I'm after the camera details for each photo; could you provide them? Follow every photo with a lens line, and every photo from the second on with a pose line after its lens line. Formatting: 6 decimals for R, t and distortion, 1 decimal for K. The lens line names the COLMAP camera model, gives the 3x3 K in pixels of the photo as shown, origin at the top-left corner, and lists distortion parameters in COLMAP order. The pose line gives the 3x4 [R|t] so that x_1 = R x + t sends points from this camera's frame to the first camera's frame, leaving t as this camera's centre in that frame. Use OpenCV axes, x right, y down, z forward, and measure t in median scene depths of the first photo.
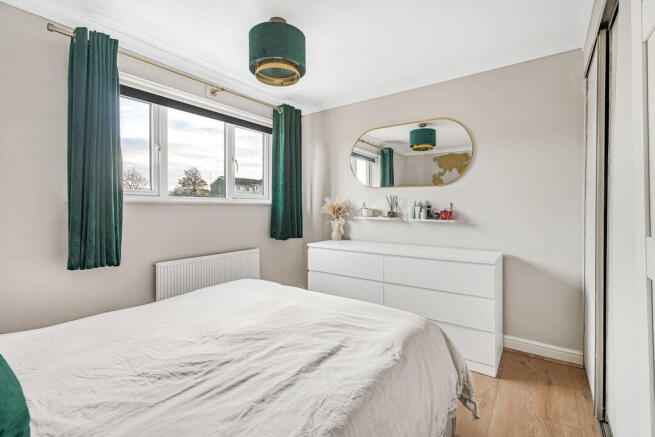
lens RADIAL K [[300.7, 0, 312.1], [0, 300.7, 209.1], [0, 0, 1]] dist [0.000819, 0.000113]
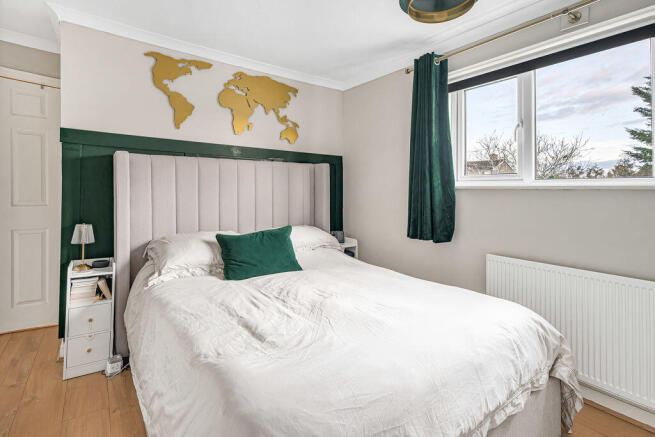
lens RADIAL K [[303.1, 0, 327.7], [0, 303.1, 191.9], [0, 0, 1]] dist [0.002399, 0.000210]
pose [[-0.259692, 0.001305, -0.965691, 0.983996], [-0.012315, 0.999913, 0.004663, -0.017750], [0.965613, 0.013104, -0.259653, 1.468514]]
